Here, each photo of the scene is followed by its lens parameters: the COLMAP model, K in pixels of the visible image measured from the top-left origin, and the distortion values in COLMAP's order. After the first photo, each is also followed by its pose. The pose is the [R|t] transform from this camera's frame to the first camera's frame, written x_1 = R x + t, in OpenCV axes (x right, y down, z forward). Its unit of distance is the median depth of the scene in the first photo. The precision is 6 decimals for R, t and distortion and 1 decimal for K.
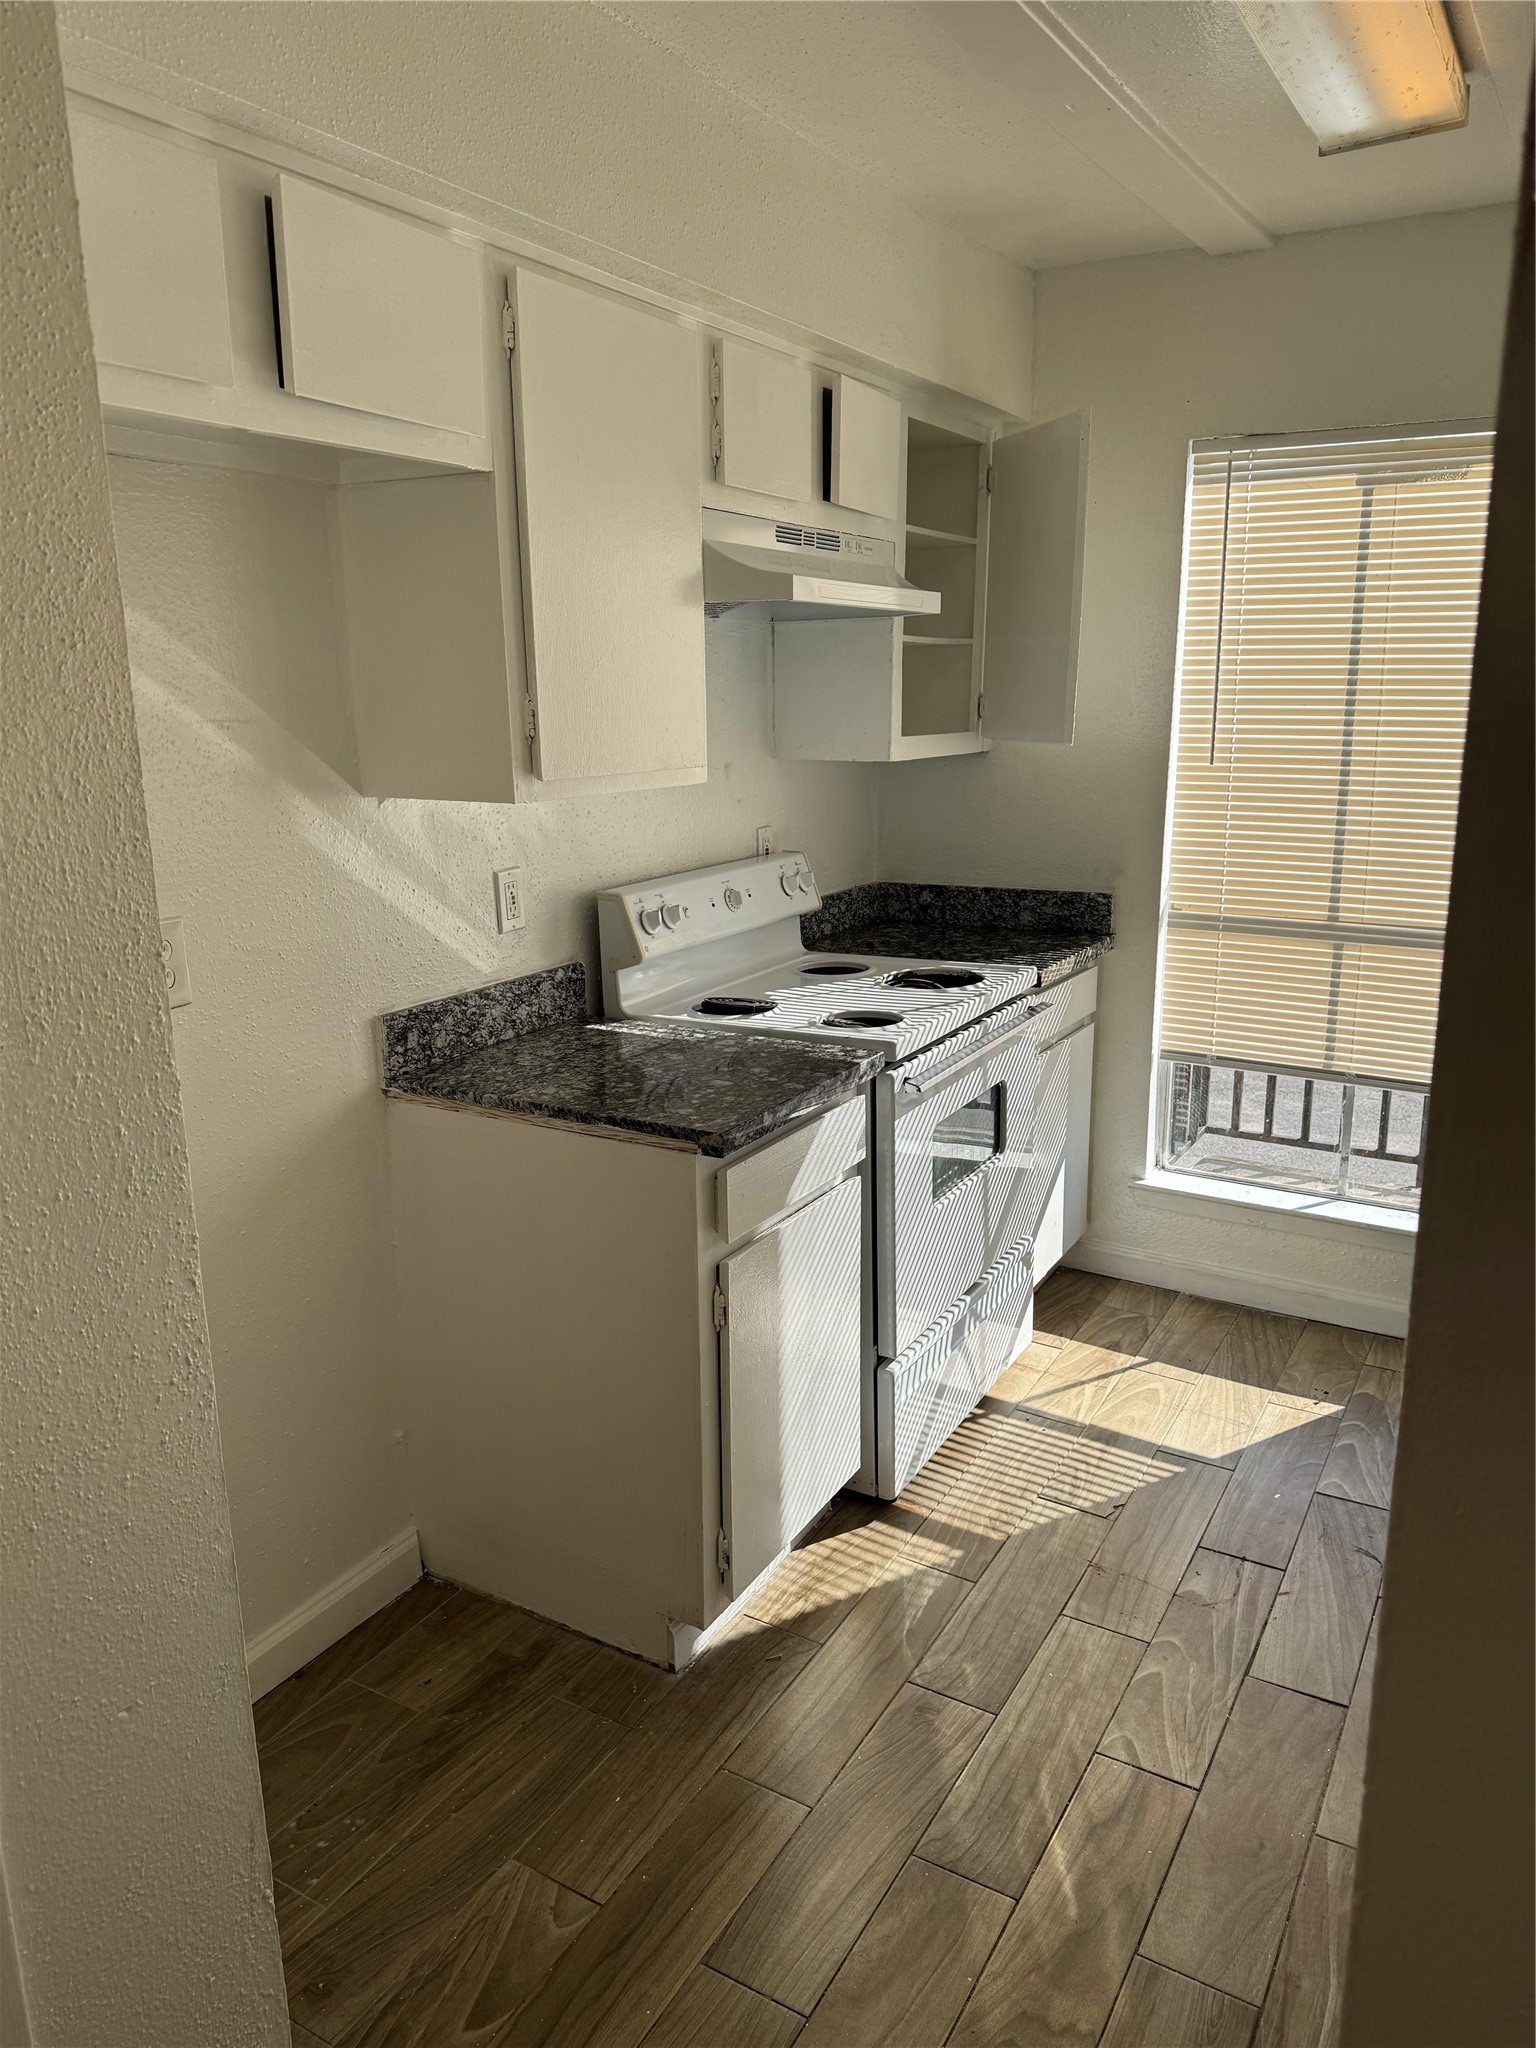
lens RADIAL K [[1452.5, 0, 761.2], [0, 1452.5, 1024.7], [0, 0, 1]] dist [0.000038, -0.004164]
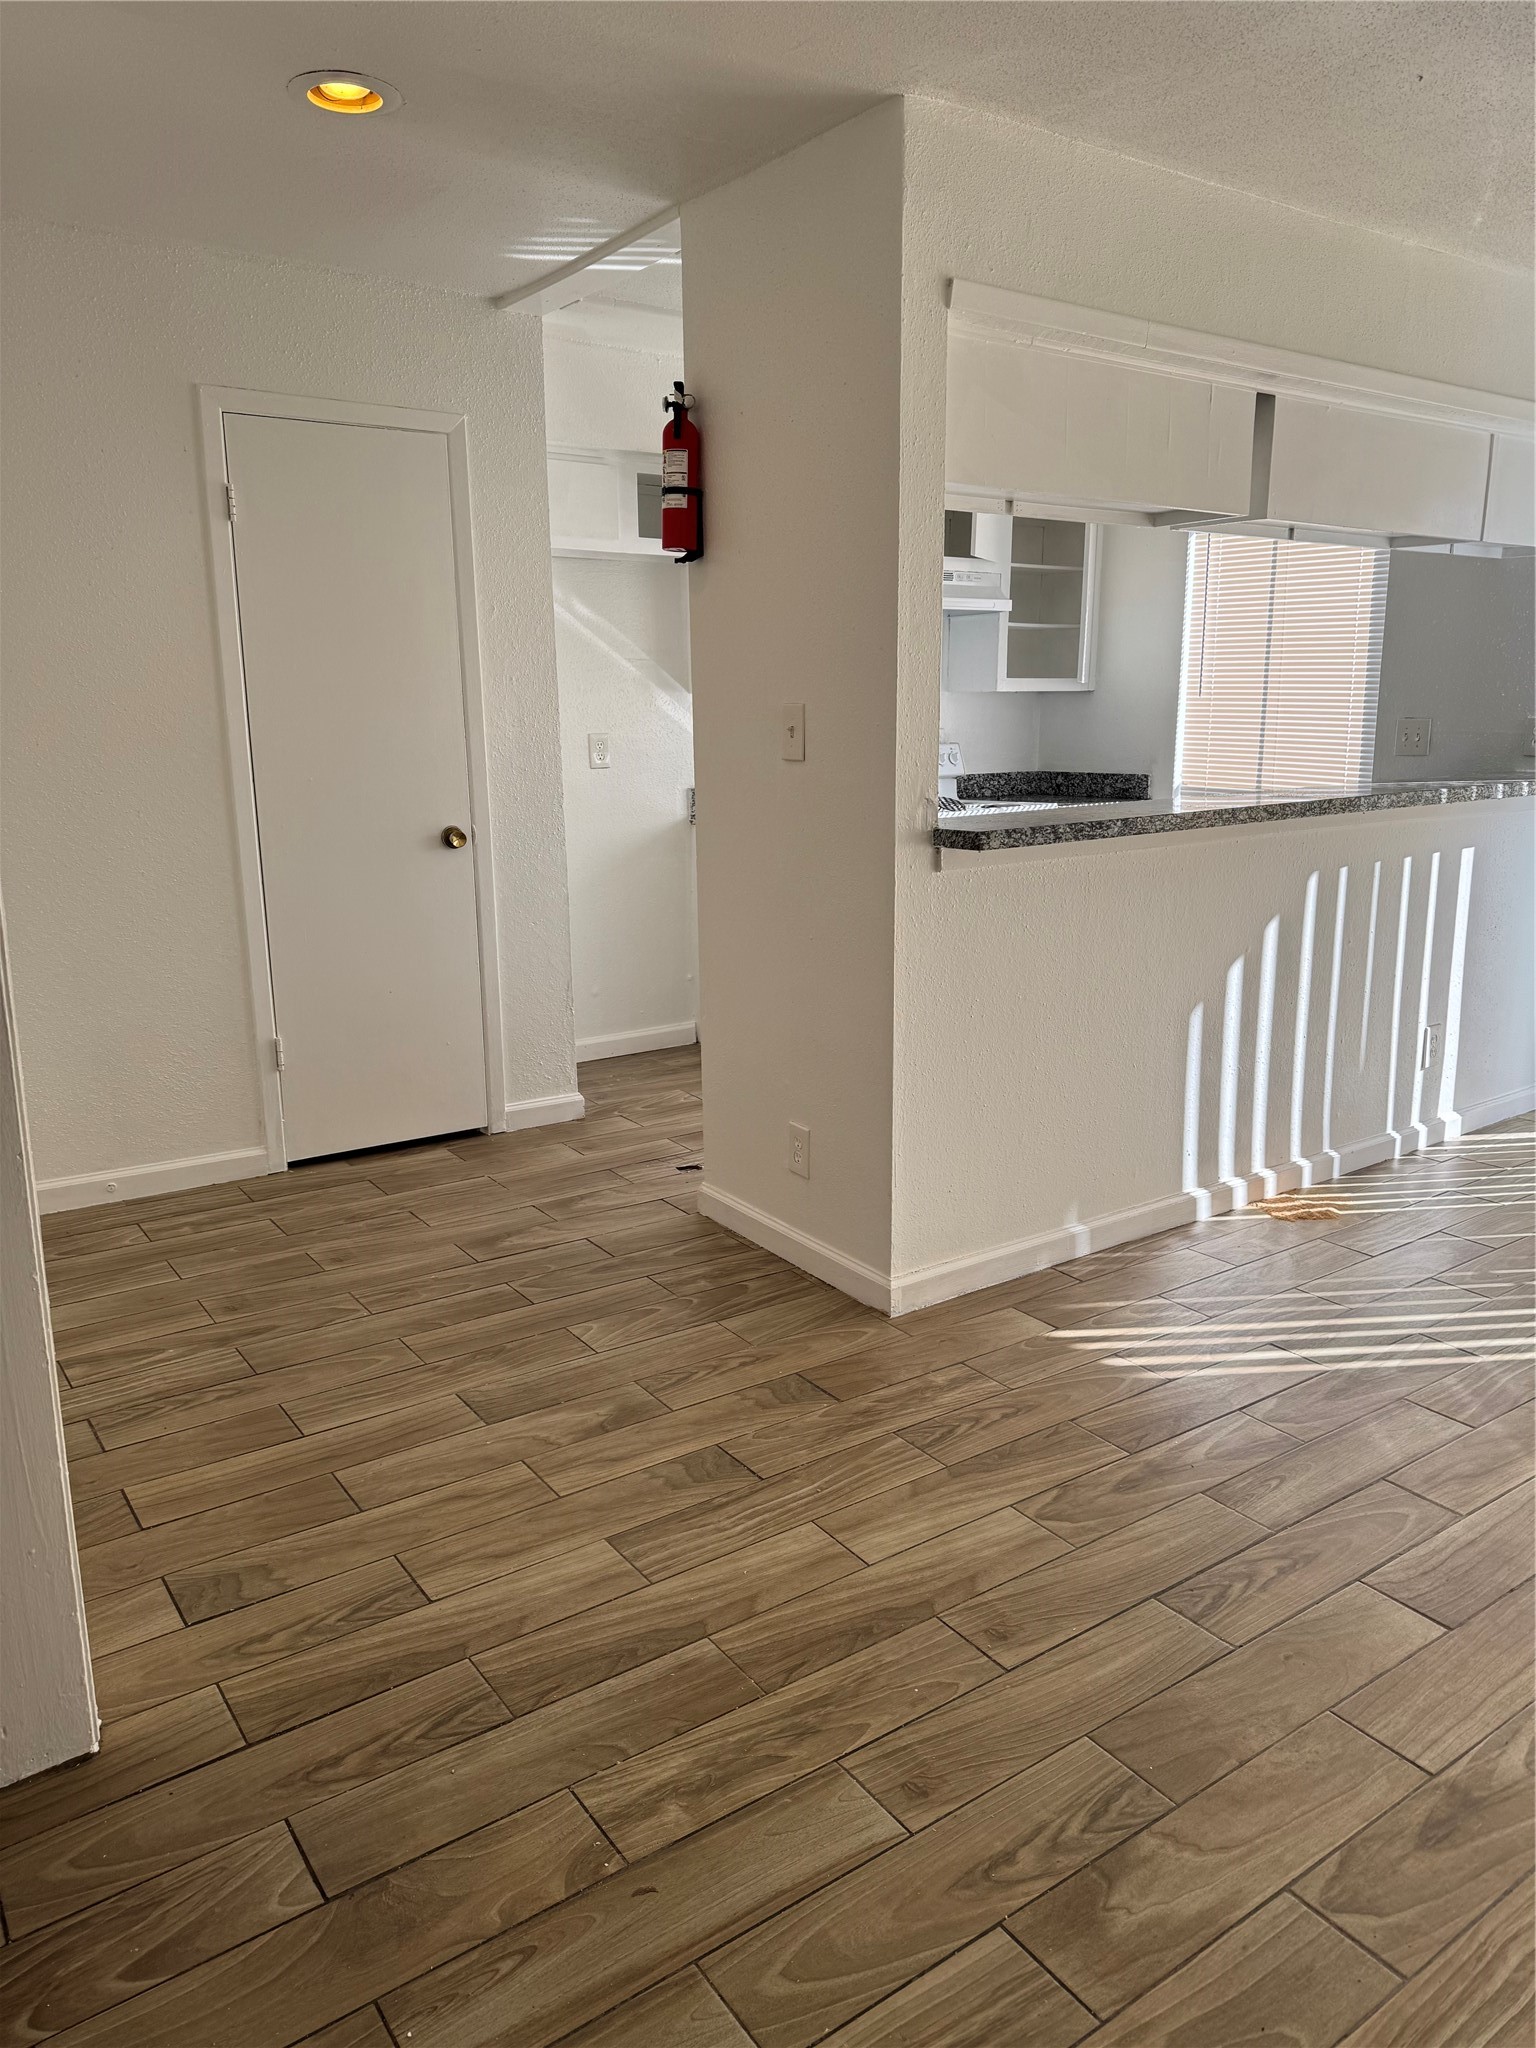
lens RADIAL K [[1452.5, 0, 771.2], [0, 1452.5, 1018.5], [0, 0, 1]] dist [0.000038, -0.004164]
pose [[0.912896, 0.092471, -0.397581, 0.596356], [-0.094500, 0.995419, 0.014535, 0.231237], [0.397104, 0.024302, 0.917452, -0.792724]]
